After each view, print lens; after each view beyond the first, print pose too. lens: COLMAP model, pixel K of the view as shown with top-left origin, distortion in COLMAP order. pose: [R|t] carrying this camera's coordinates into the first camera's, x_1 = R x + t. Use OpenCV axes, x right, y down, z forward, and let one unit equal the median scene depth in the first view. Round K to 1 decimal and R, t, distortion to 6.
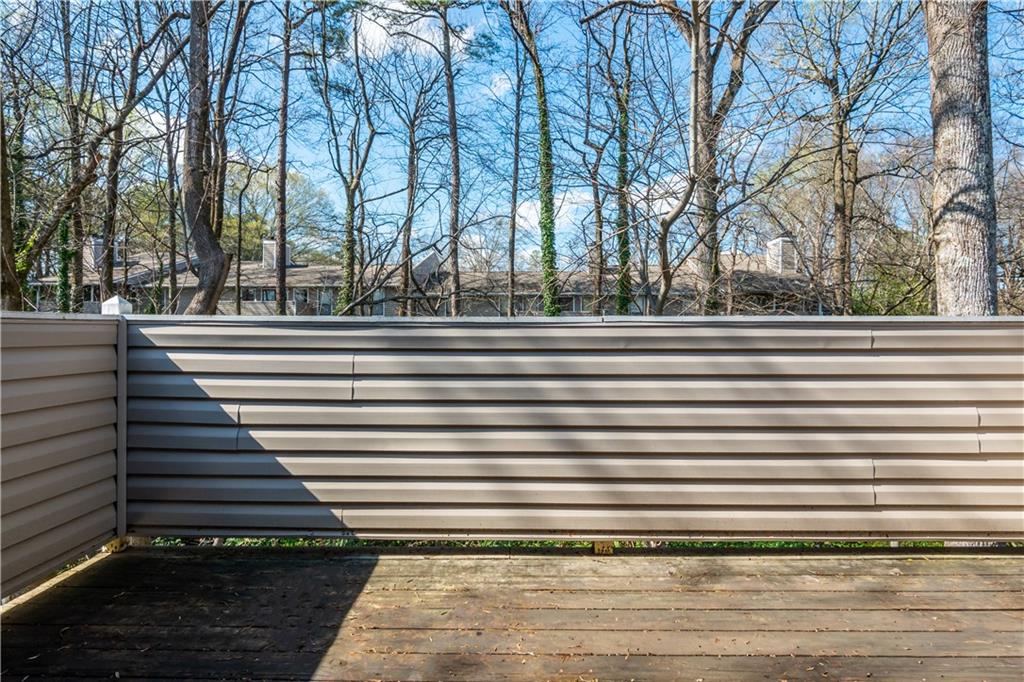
lens RADIAL K [[511.1, 0, 509.7], [0, 511.1, 334.9], [0, 0, 1]] dist [-0.001422, -0.004955]
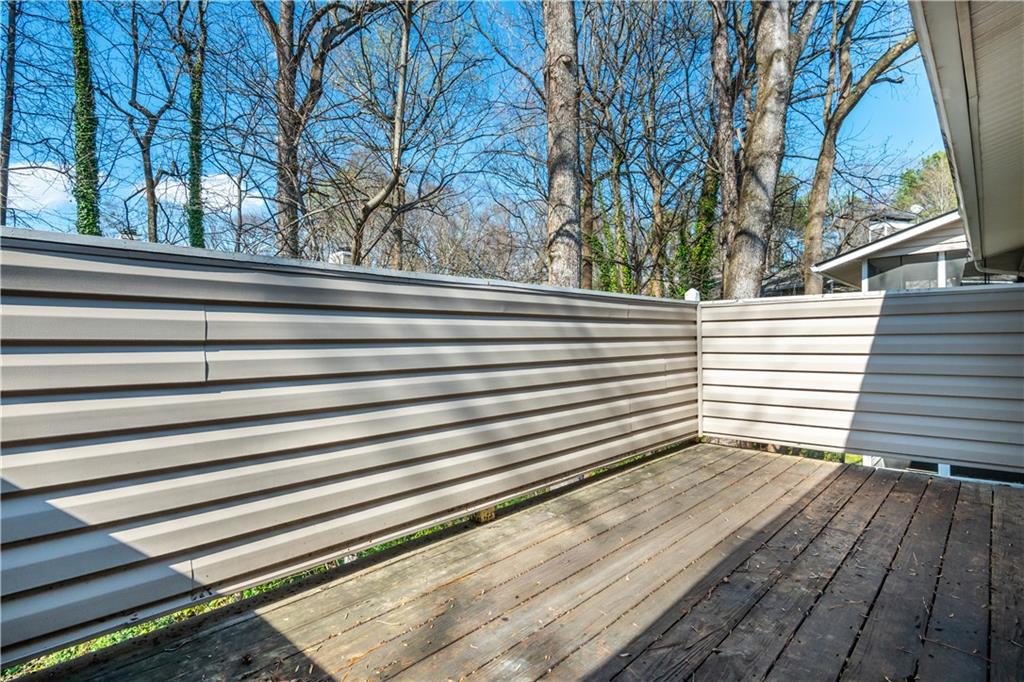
lens RADIAL K [[511.1, 0, 509.9], [0, 511.1, 341.7], [0, 0, 1]] dist [-0.001422, -0.004955]
pose [[0.684688, -0.012608, 0.728727, -0.509809], [0.015105, 0.999881, 0.003107, 0.081606], [-0.728680, 0.008880, 0.684797, 0.293688]]
